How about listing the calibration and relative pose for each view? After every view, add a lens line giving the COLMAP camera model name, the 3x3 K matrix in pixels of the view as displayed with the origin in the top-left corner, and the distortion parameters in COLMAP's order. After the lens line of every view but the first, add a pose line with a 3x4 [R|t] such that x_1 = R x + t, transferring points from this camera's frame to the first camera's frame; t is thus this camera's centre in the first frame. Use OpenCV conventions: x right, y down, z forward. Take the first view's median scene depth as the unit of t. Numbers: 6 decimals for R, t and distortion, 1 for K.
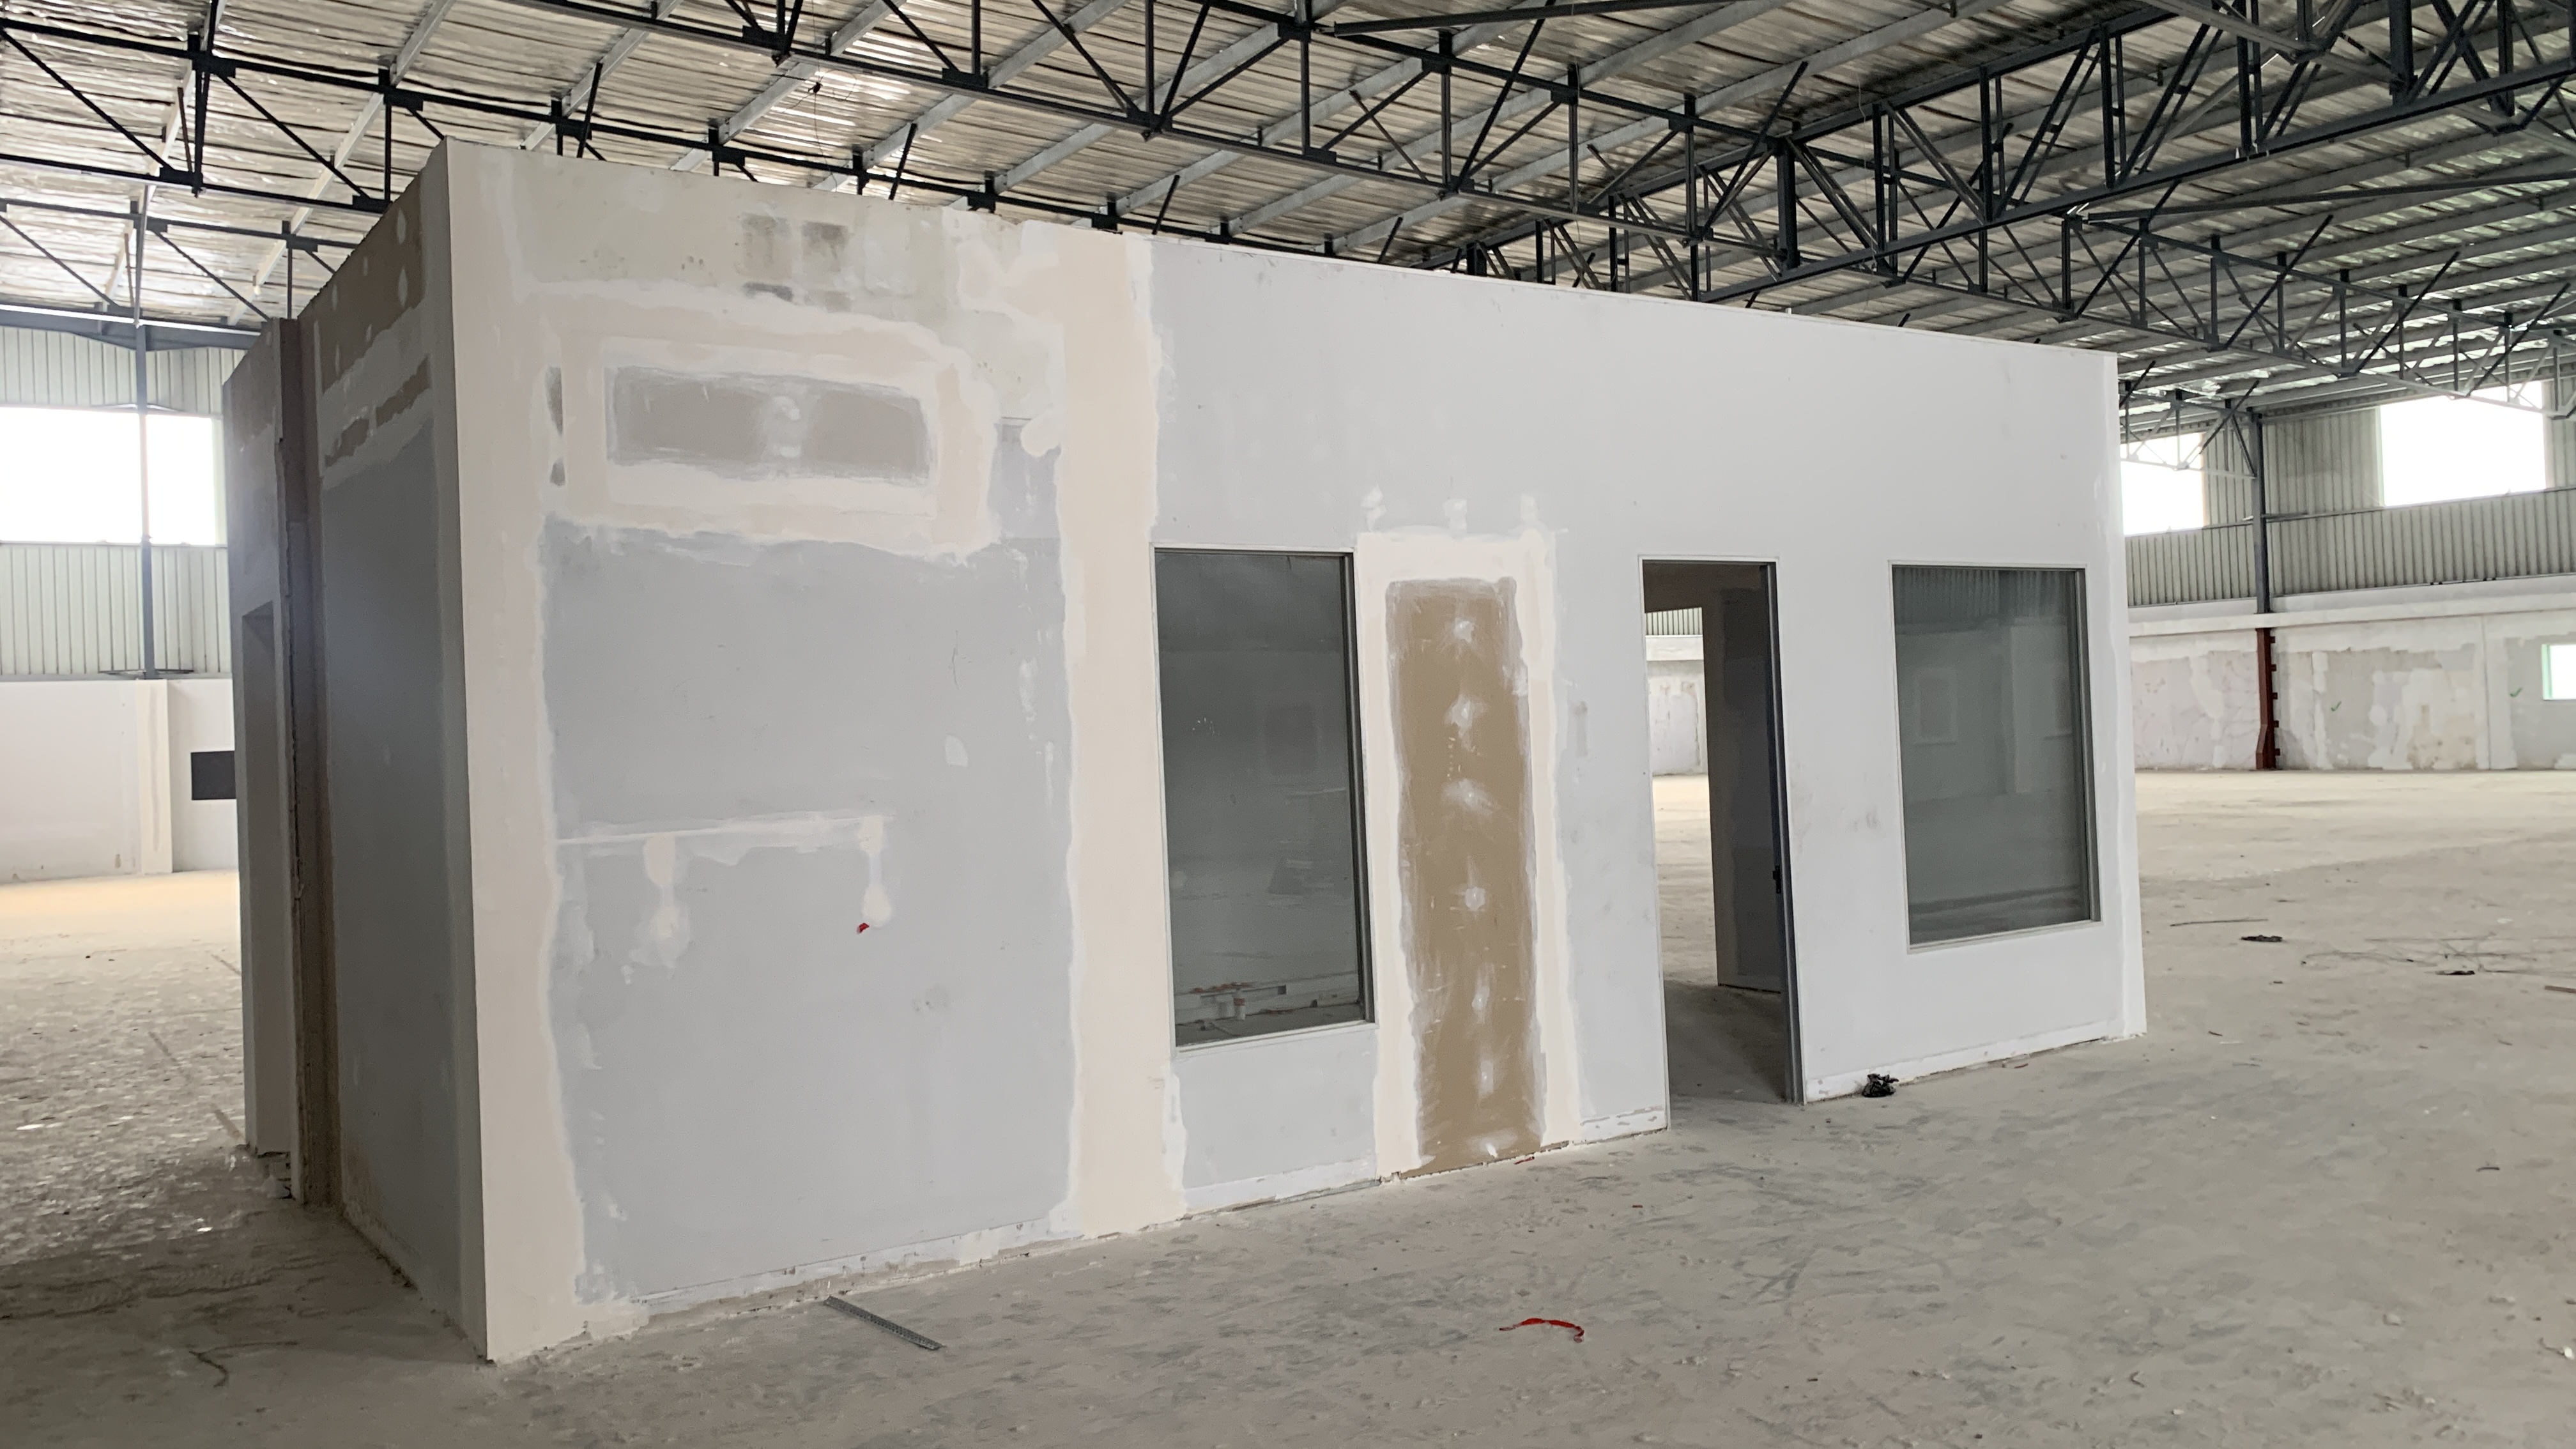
lens RADIAL K [[1982.6, 0, 1220.4], [0, 1982.6, 707.7], [0, 0, 1]] dist [0.023927, -0.027323]
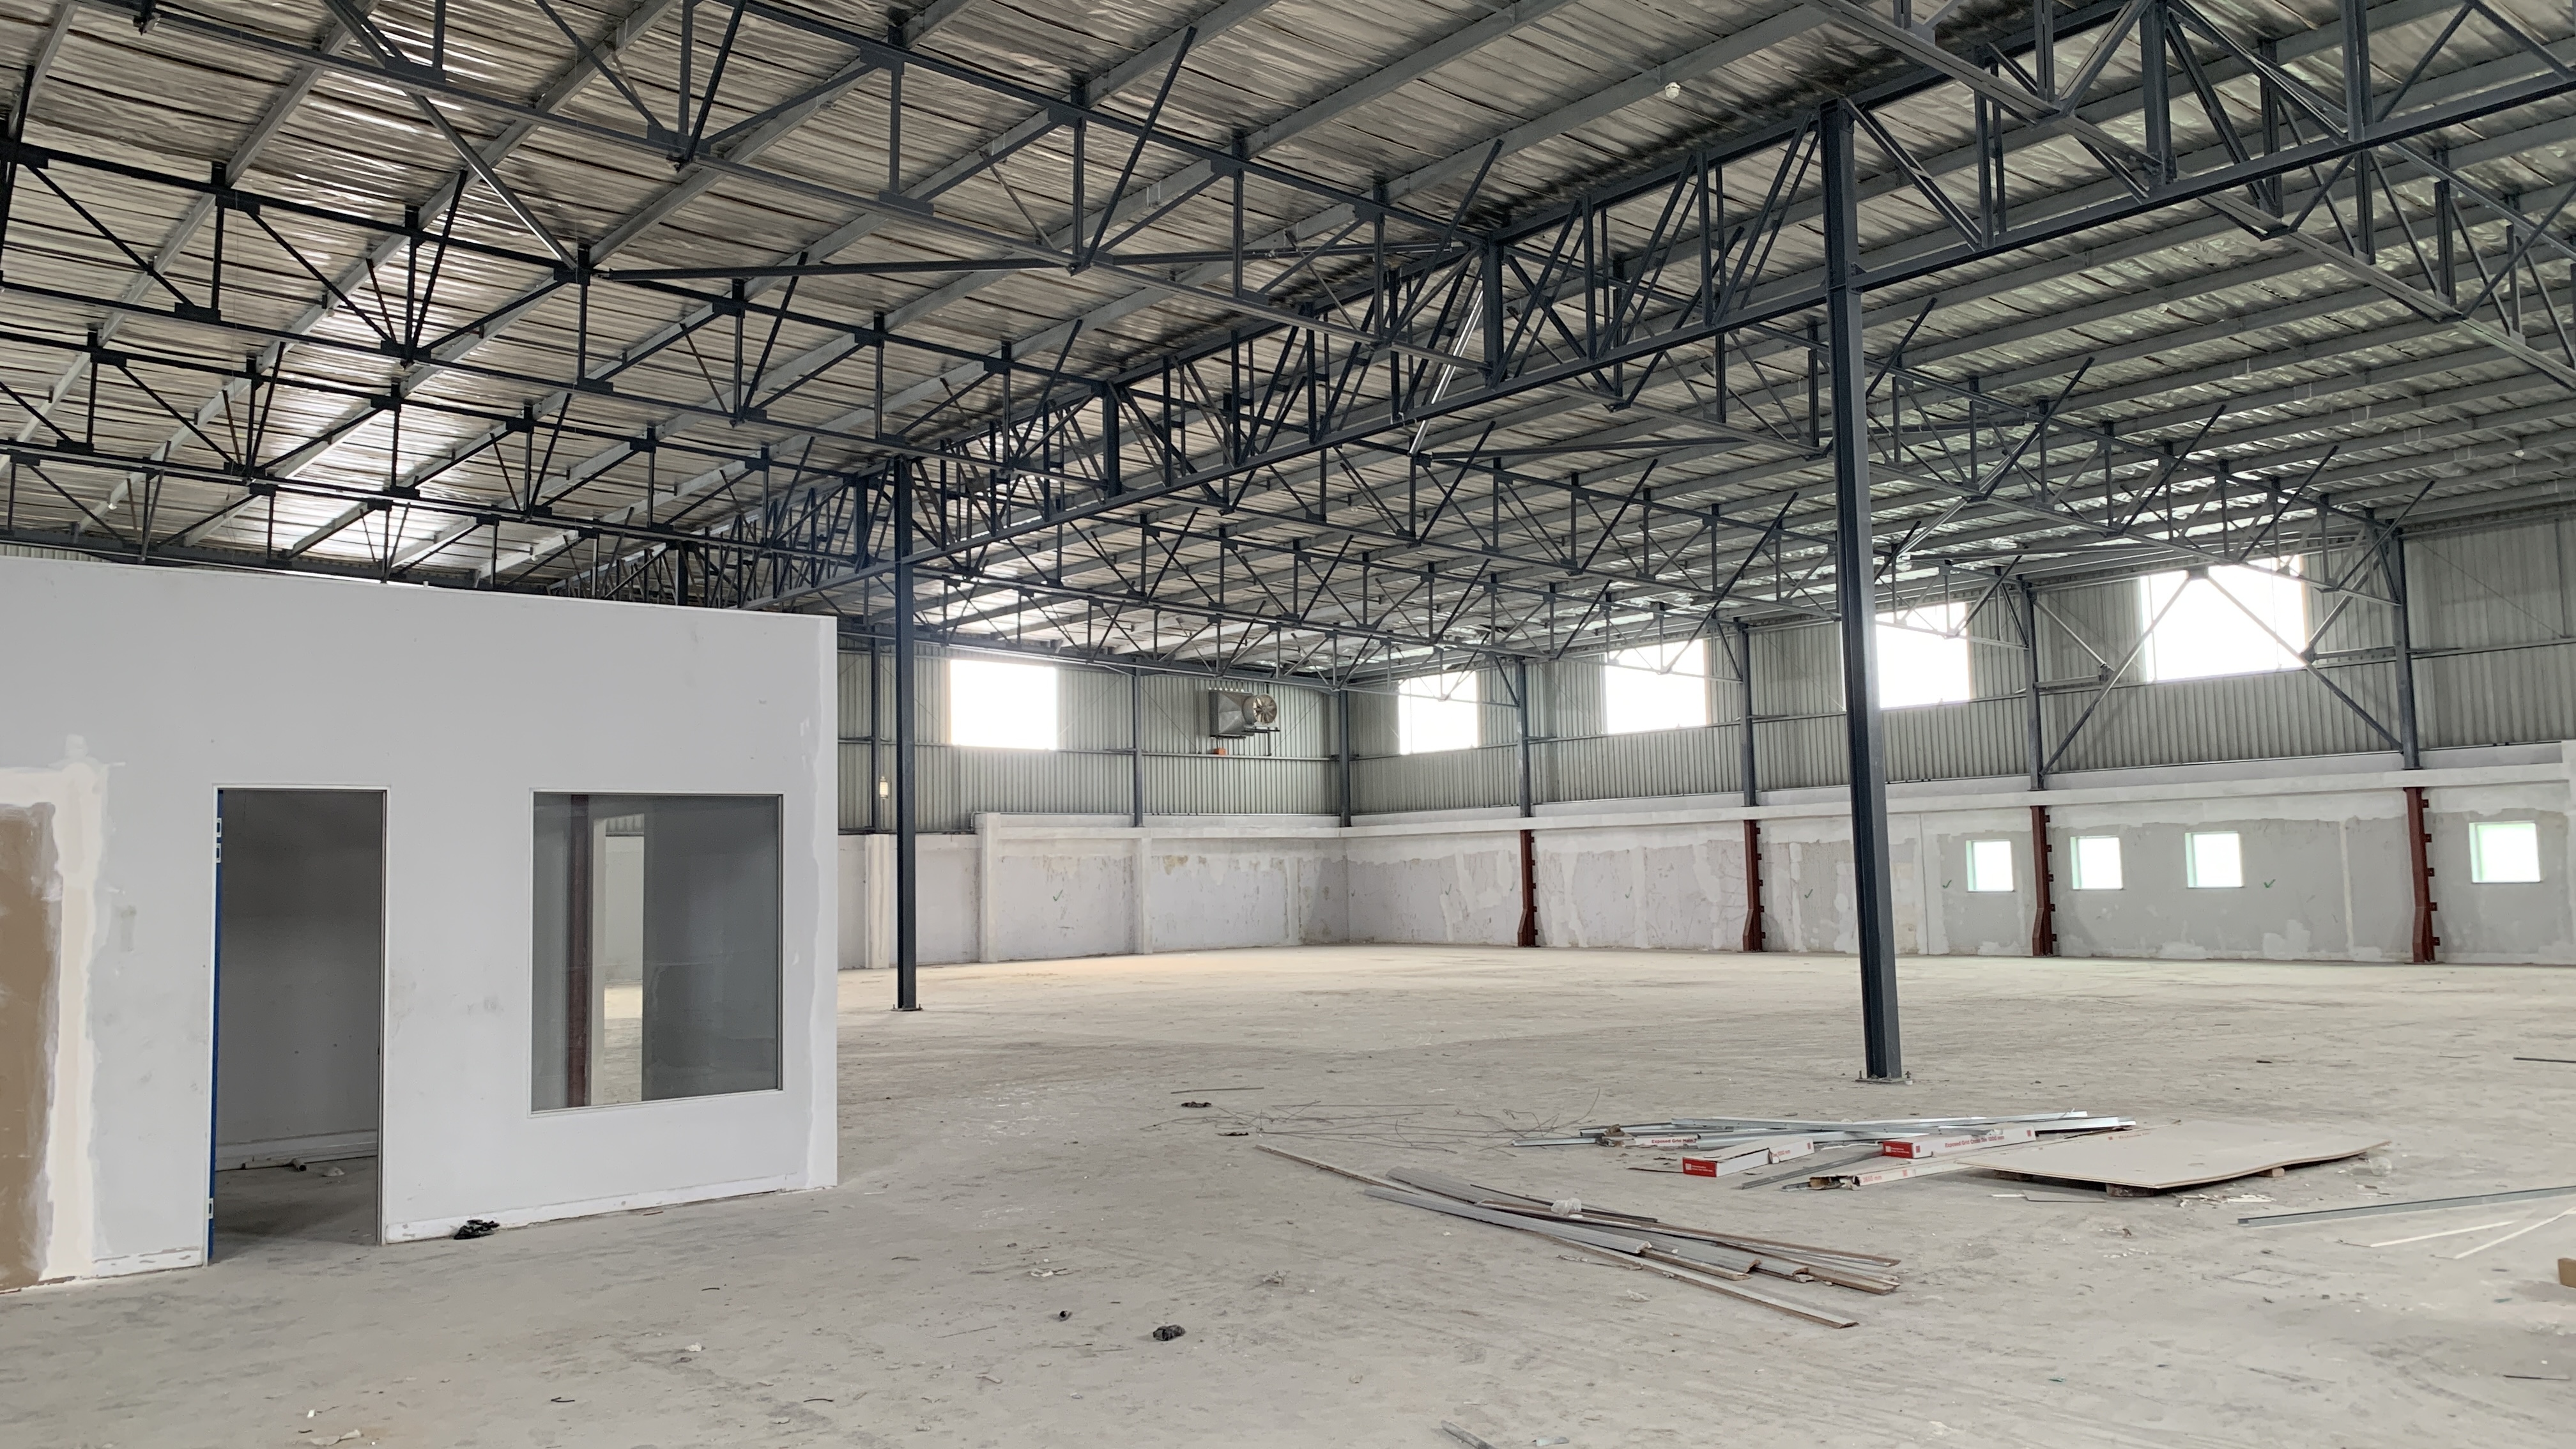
lens RADIAL K [[1995.2, 0, 1273.6], [0, 1995.2, 719.3], [0, 0, 1]] dist [0.029962, 0.002483]
pose [[0.996512, 0.021749, 0.080564, 0.295550], [-0.015595, 0.996967, -0.076243, -0.012842], [-0.081978, 0.074721, 0.993829, -0.109322]]
